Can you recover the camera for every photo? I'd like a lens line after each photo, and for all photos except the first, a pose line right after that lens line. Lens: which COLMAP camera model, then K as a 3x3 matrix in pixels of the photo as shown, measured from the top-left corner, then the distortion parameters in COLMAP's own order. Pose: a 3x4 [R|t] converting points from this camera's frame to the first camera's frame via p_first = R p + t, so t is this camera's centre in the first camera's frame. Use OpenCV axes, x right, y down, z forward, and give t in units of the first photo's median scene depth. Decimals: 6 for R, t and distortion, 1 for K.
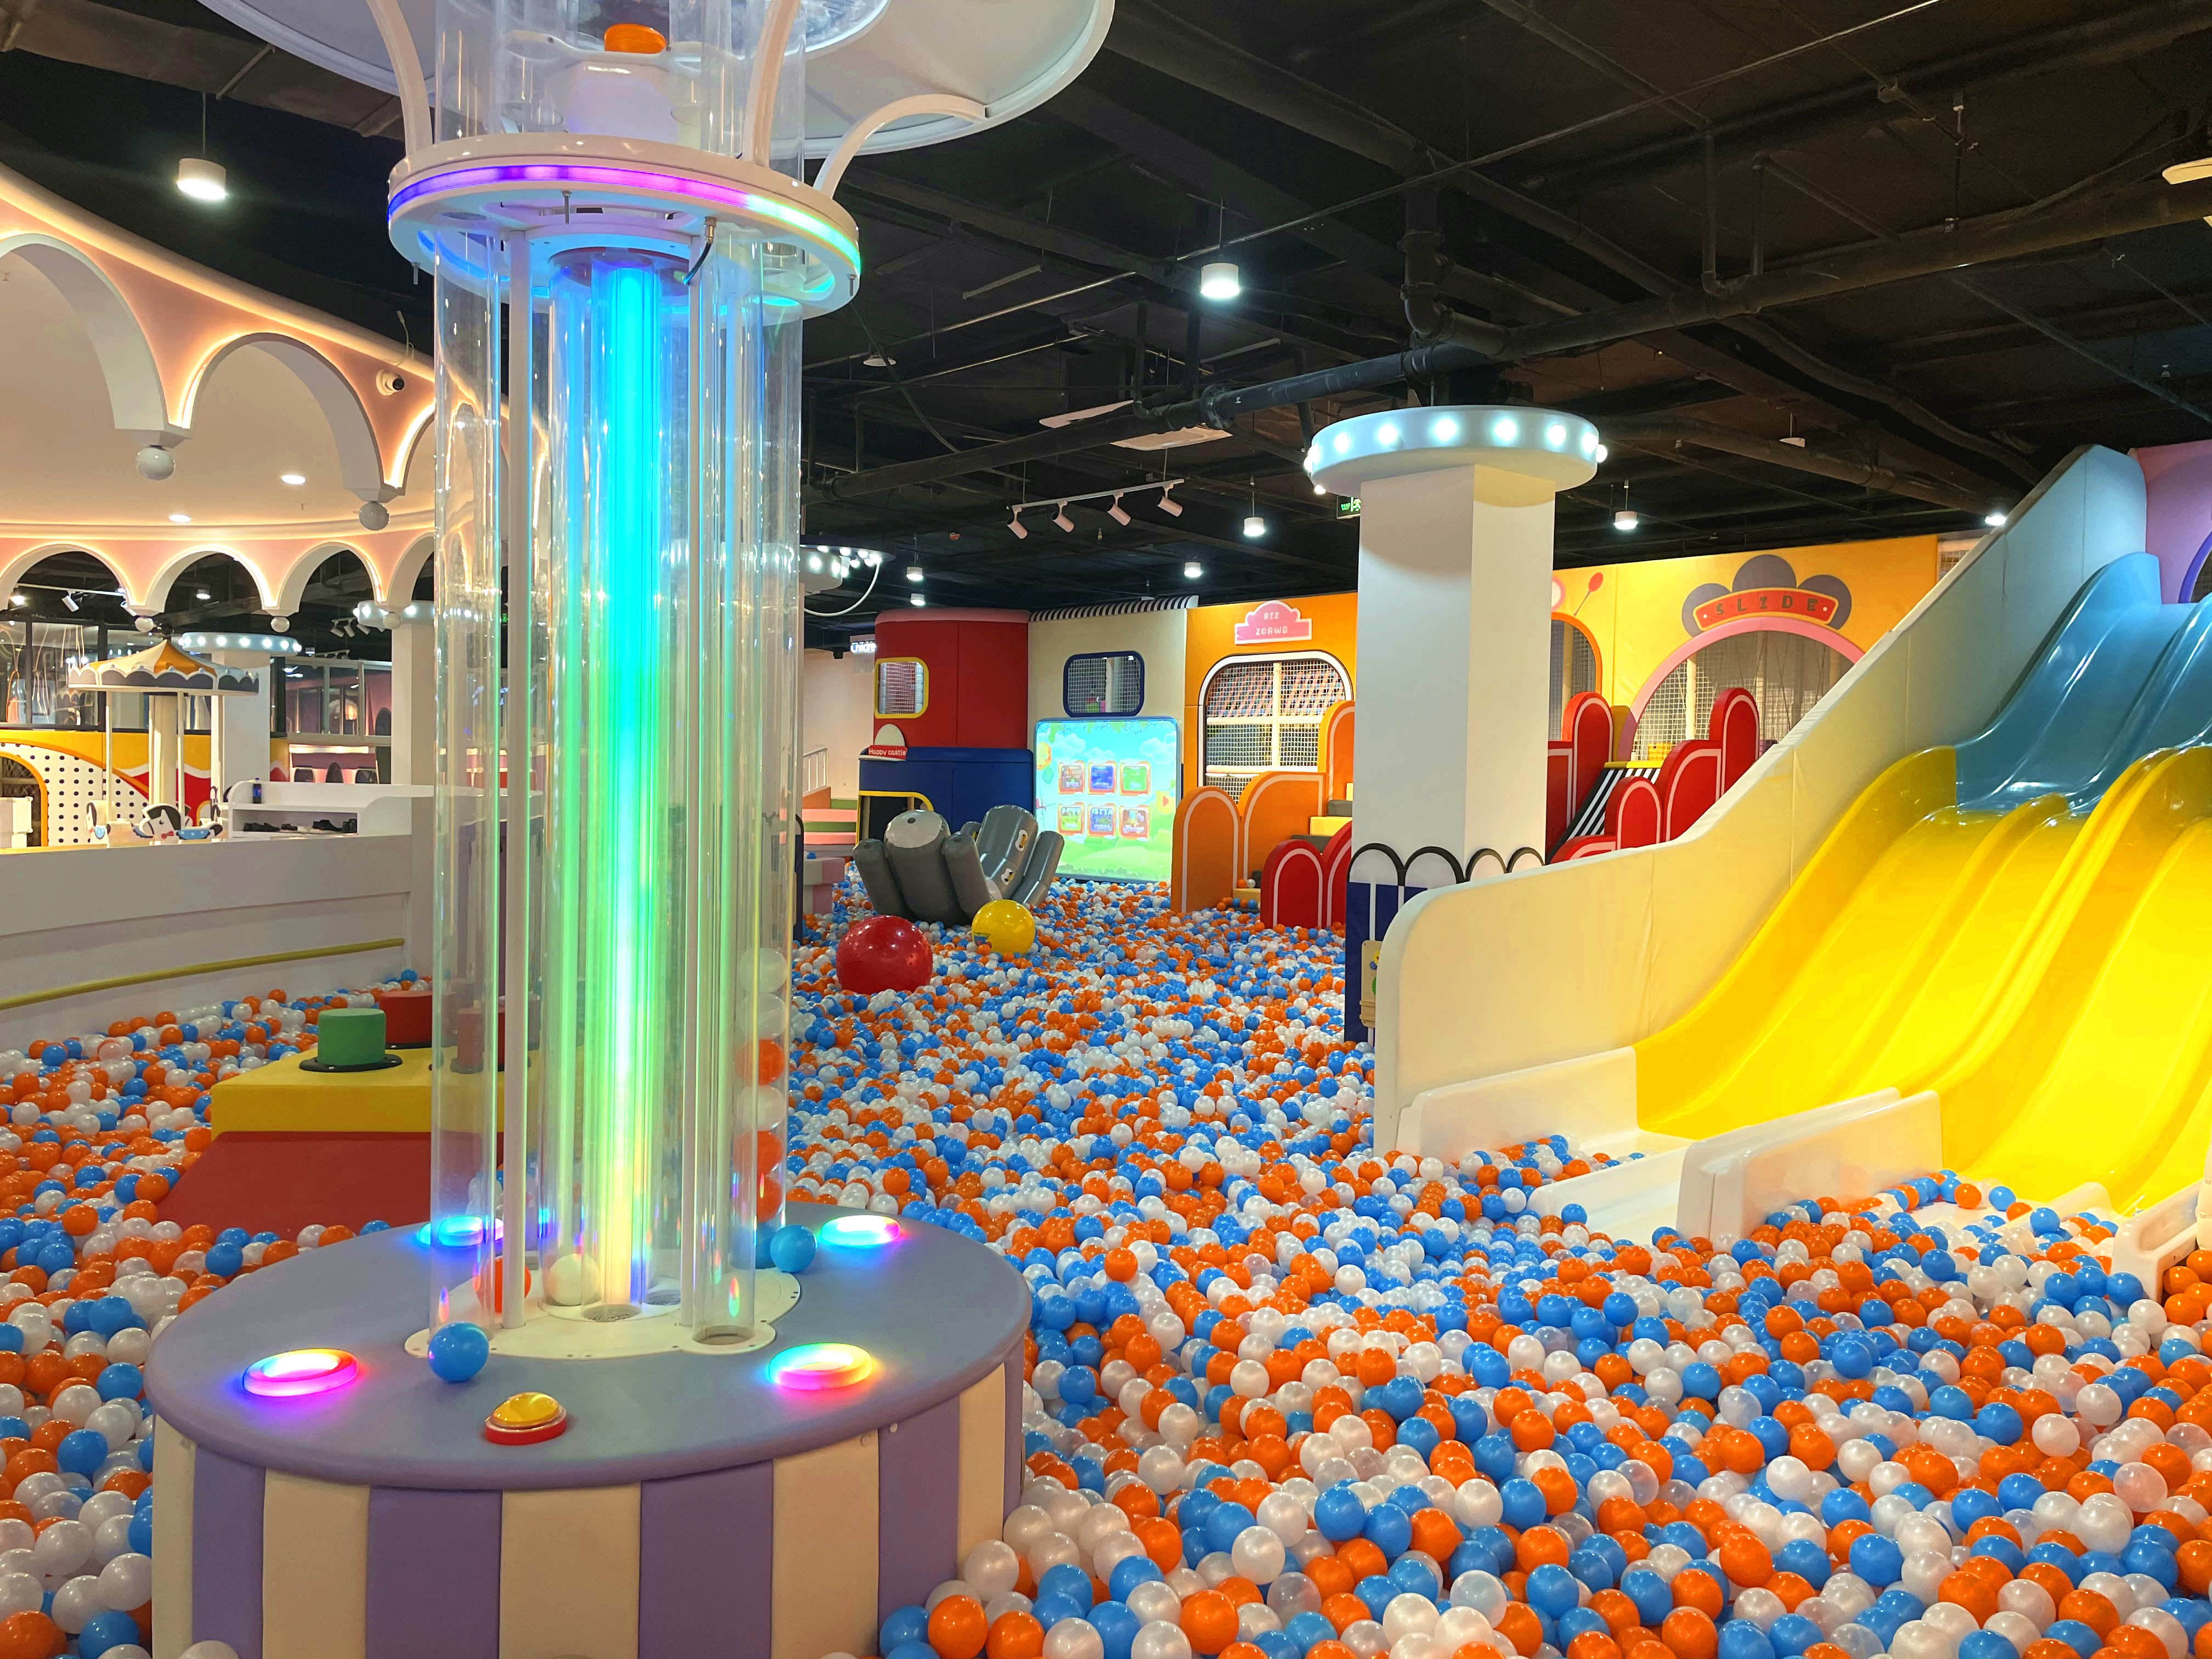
lens RADIAL K [[1667.9, 0, 1110.4], [0, 1667.9, 816.3], [0, 0, 1]] dist [0.106017, -0.134549]
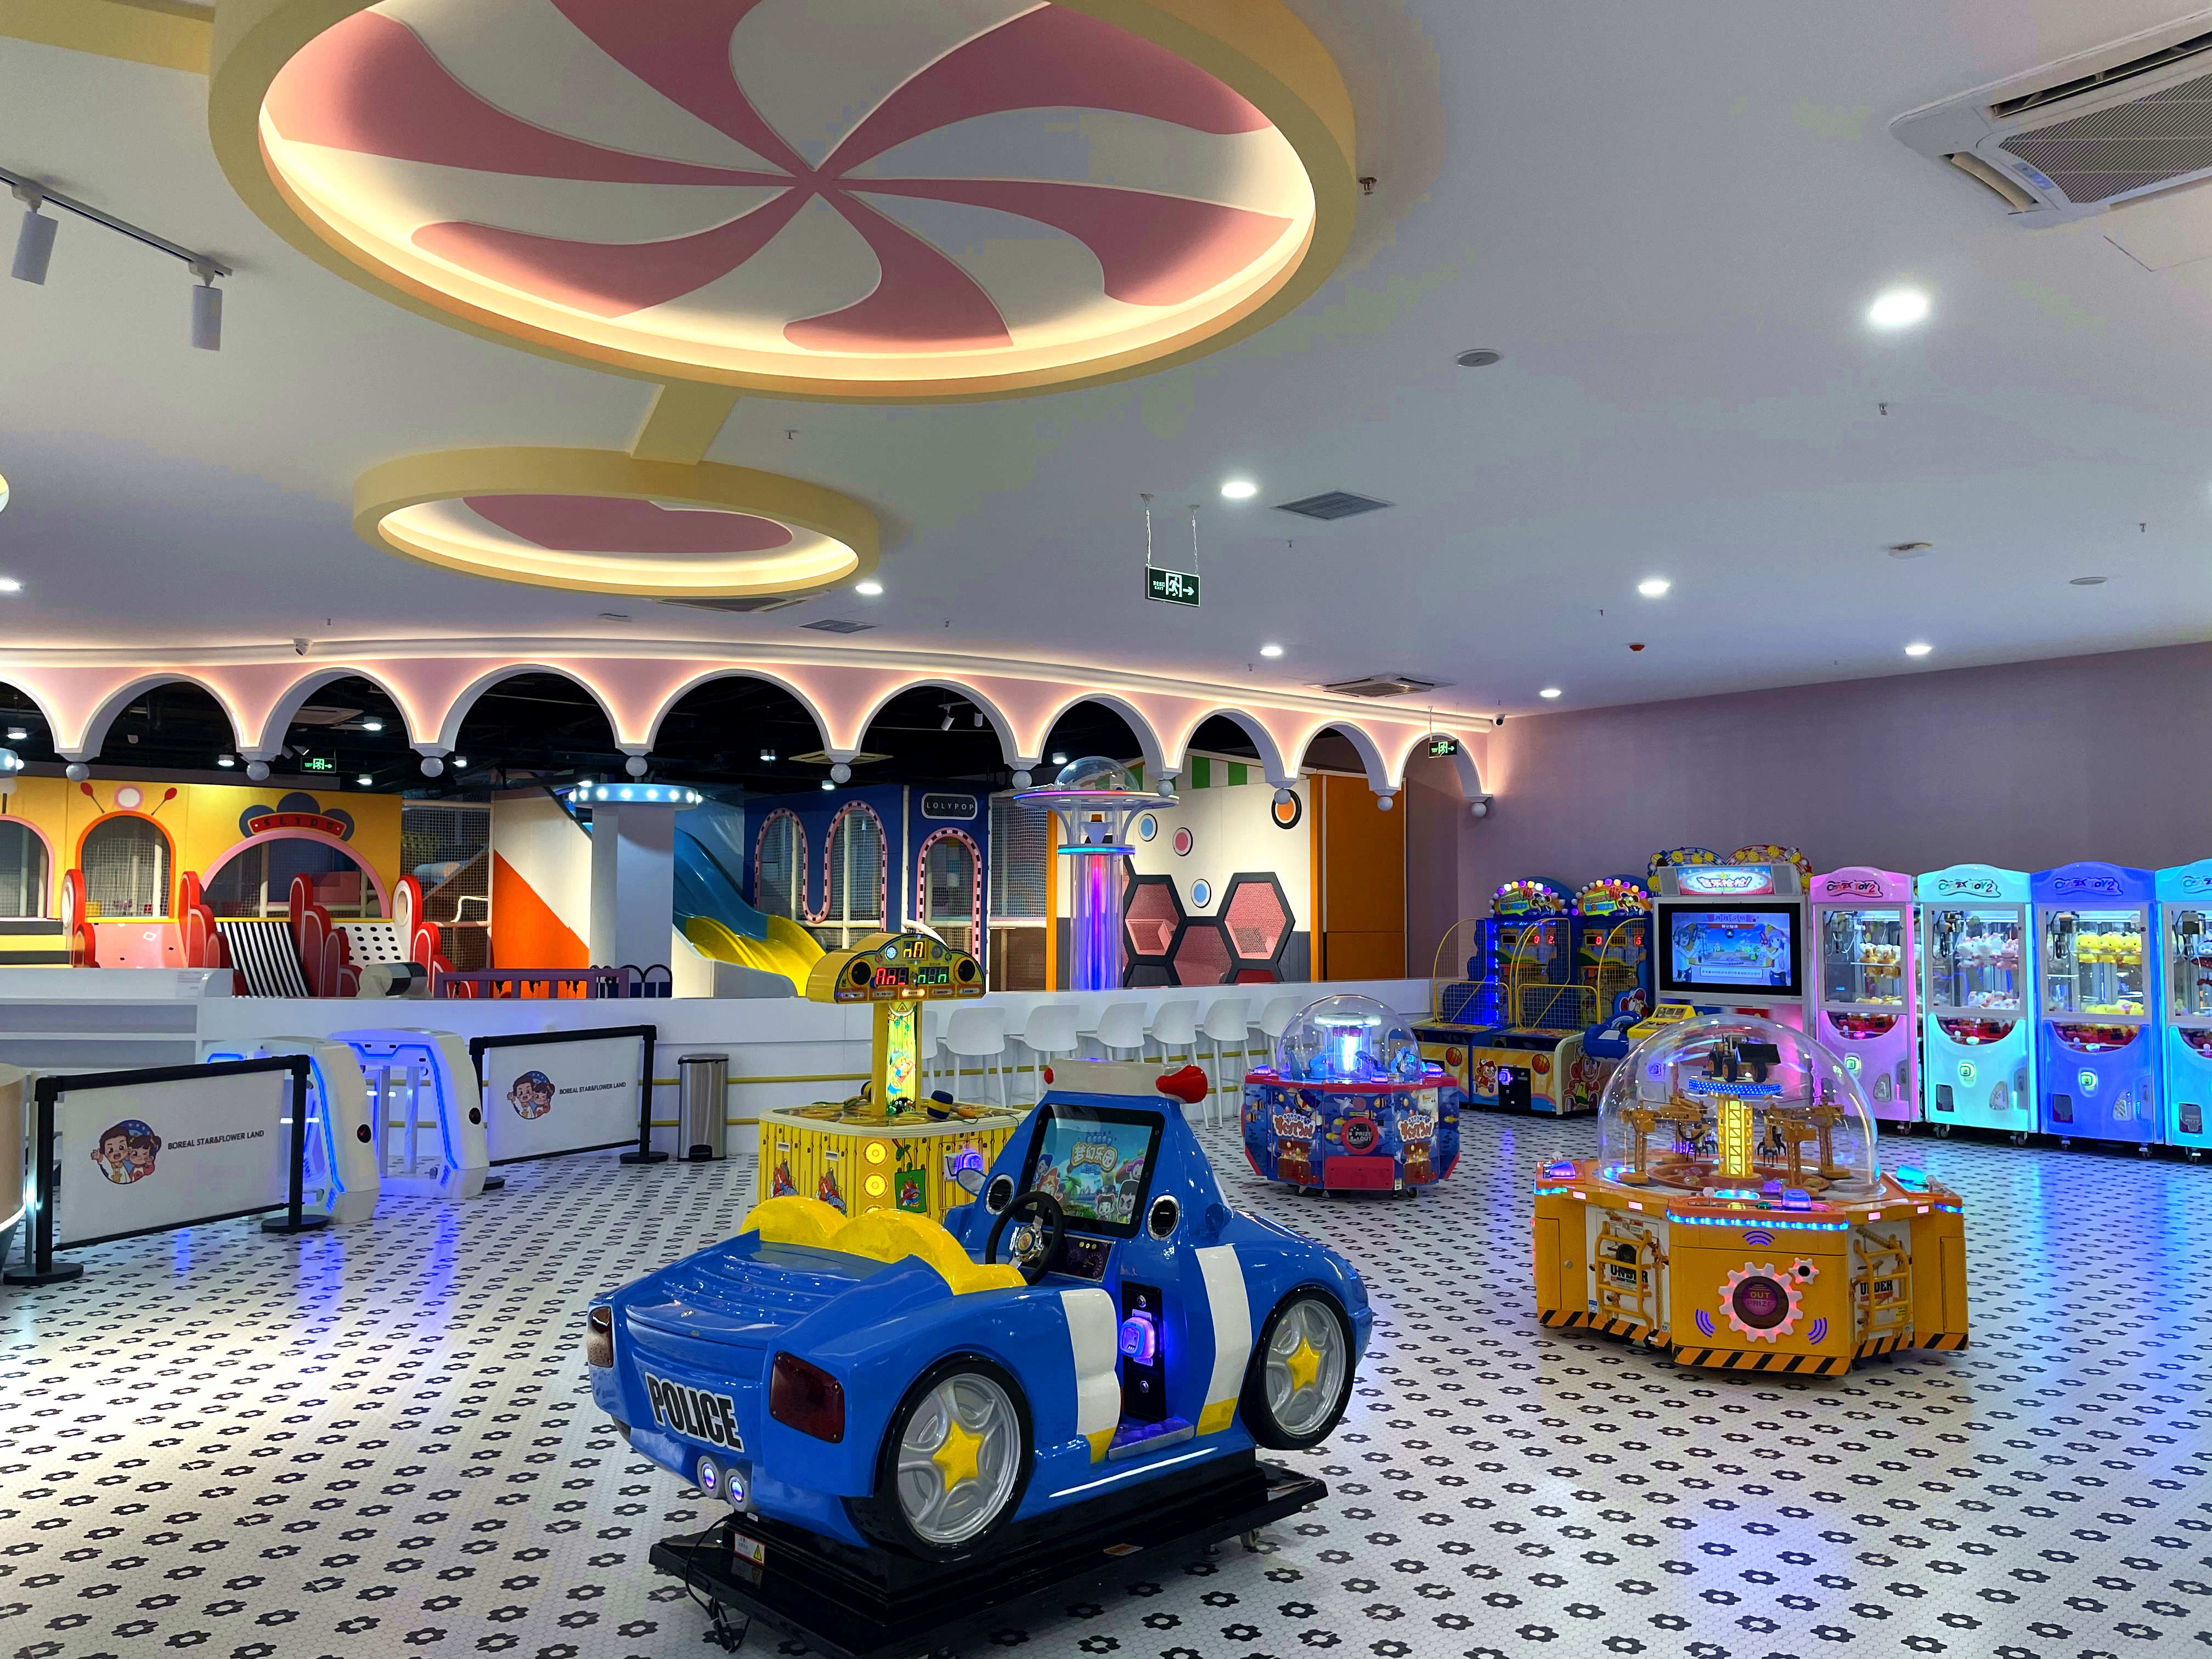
lens RADIAL K [[1667.9, 0, 1110.4], [0, 1667.9, 816.3], [0, 0, 1]] dist [0.106017, -0.134549]
pose [[0.019810, 0.042763, 0.998889, -1.224537], [0.019054, 0.998887, -0.043141, -0.043273], [-0.999622, 0.019887, 0.018973, 0.170280]]
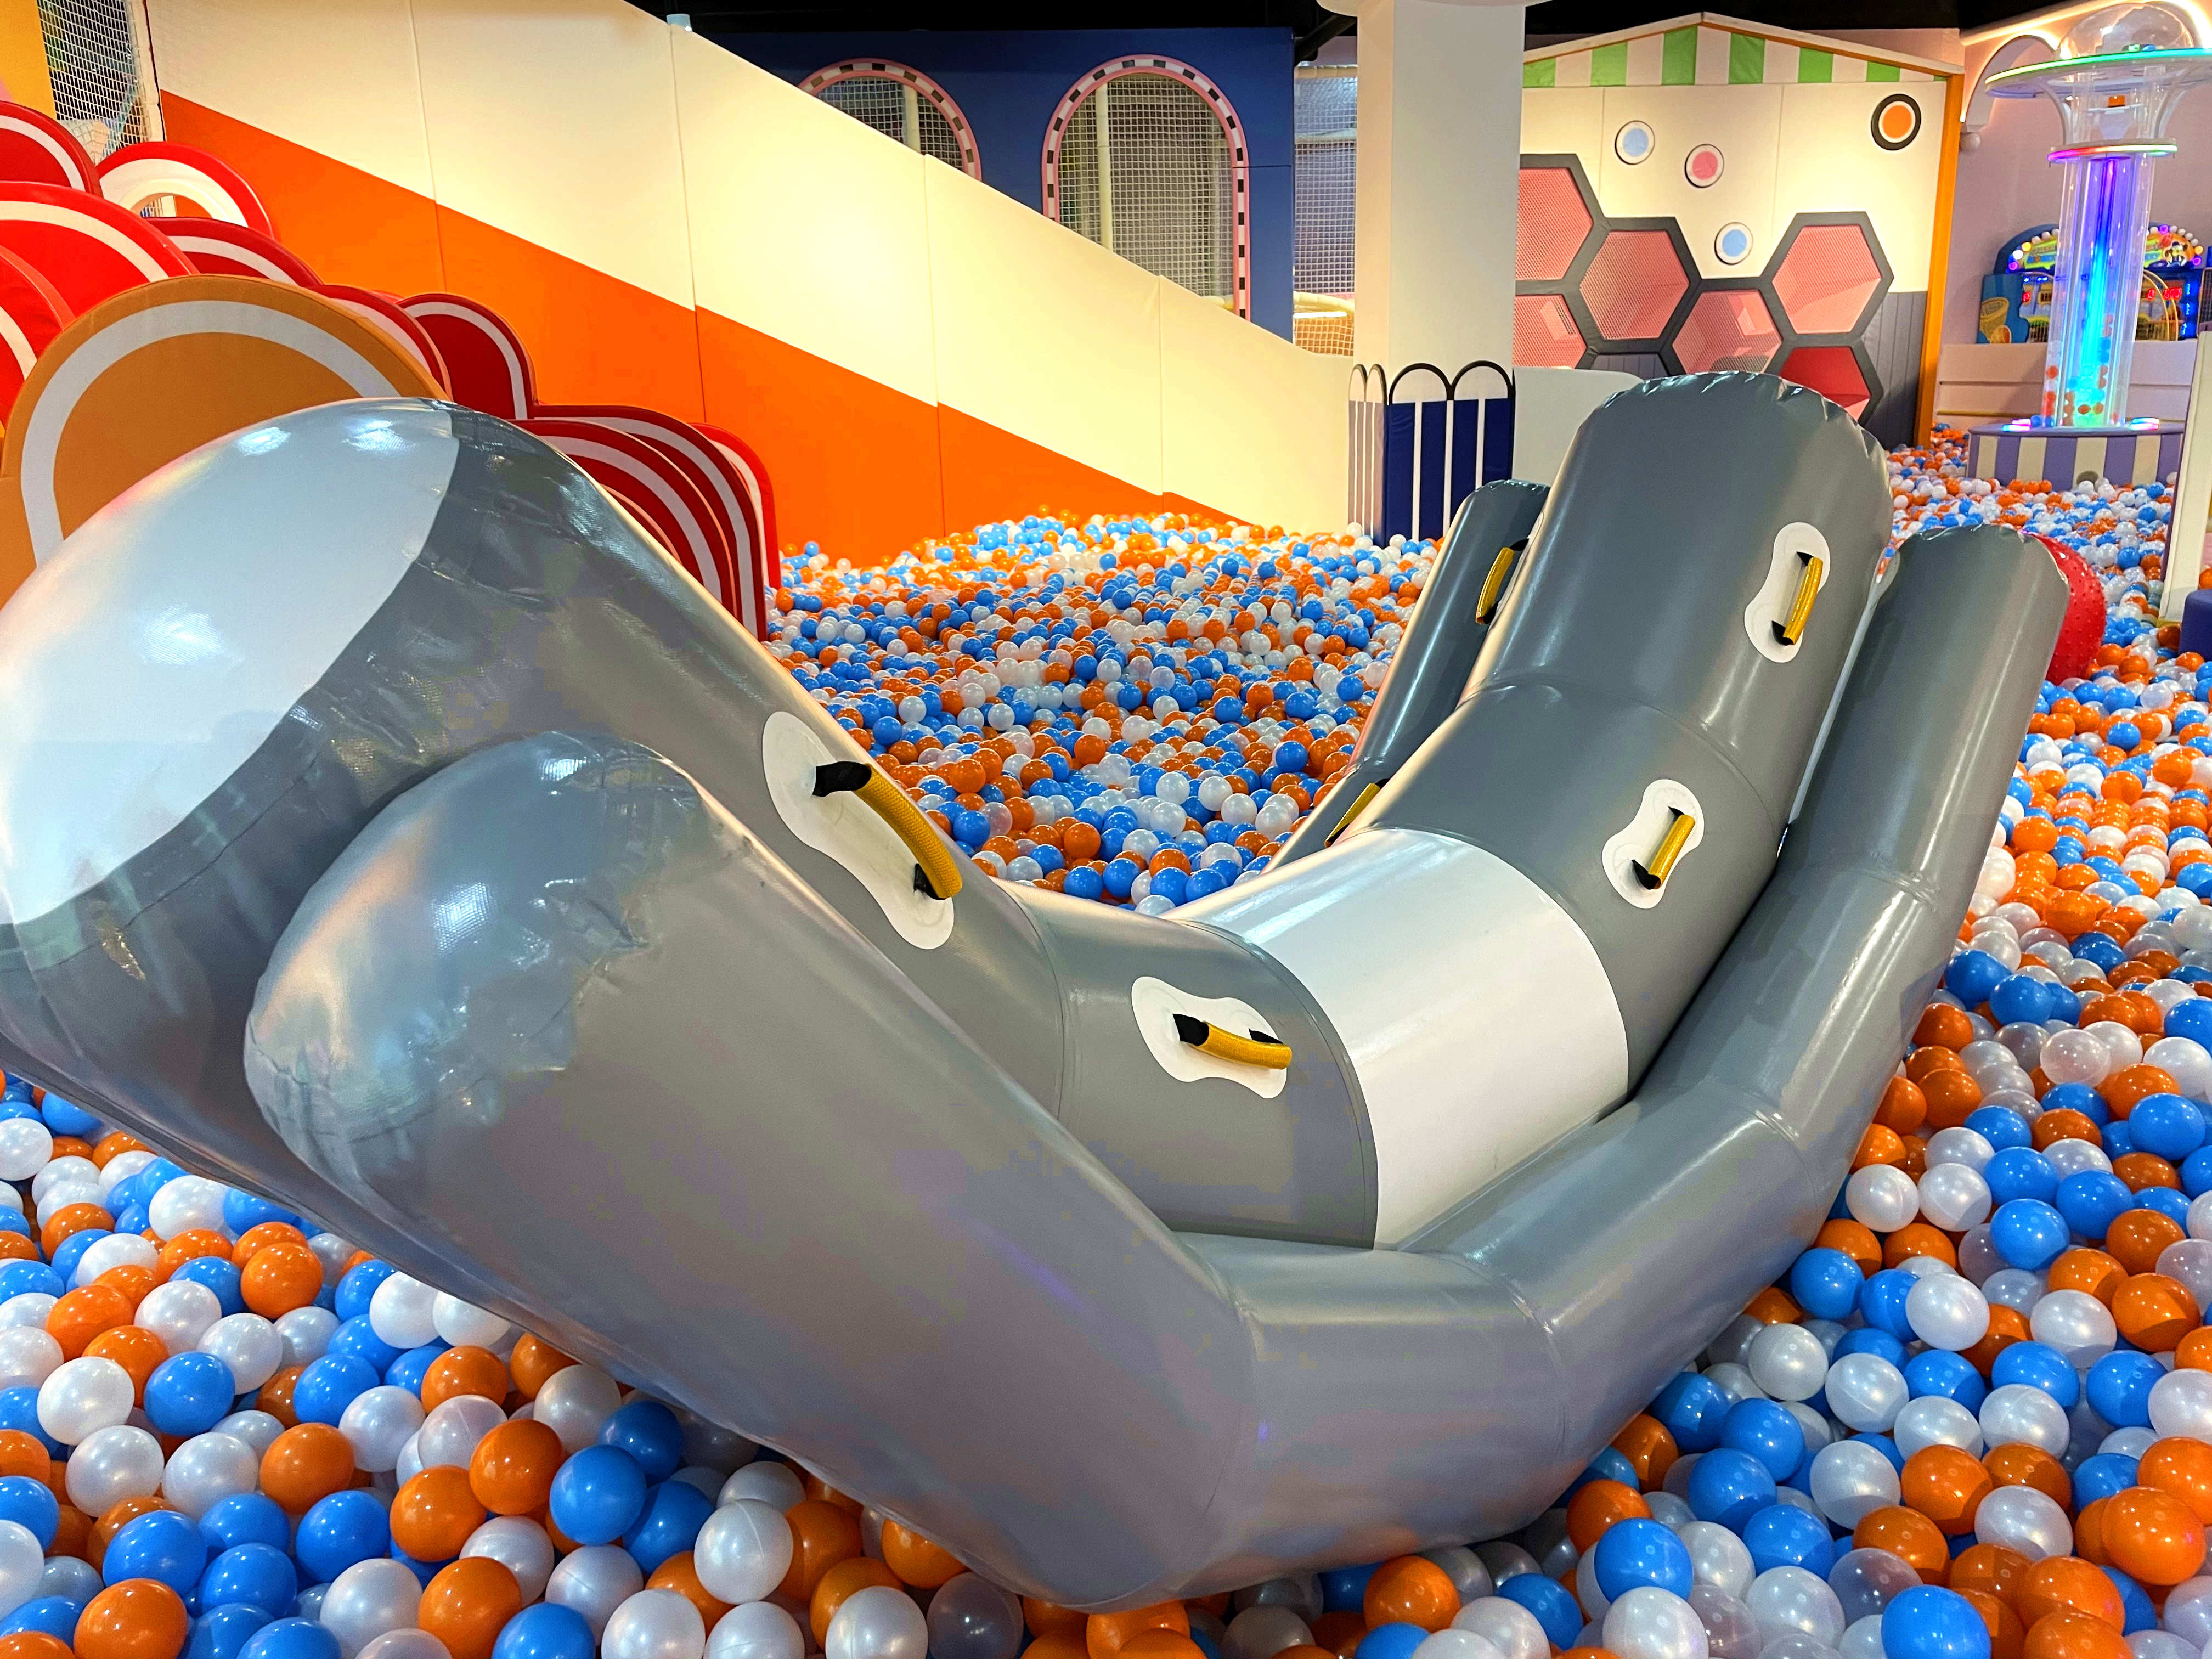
lens RADIAL K [[1667.9, 0, 1110.4], [0, 1667.9, 816.3], [0, 0, 1]] dist [0.106017, -0.134549]
pose [[-0.822230, -0.144892, 0.550404, -0.164654], [0.024589, 0.957107, 0.288688, -0.013360], [-0.568624, 0.250902, -0.783399, 1.188847]]
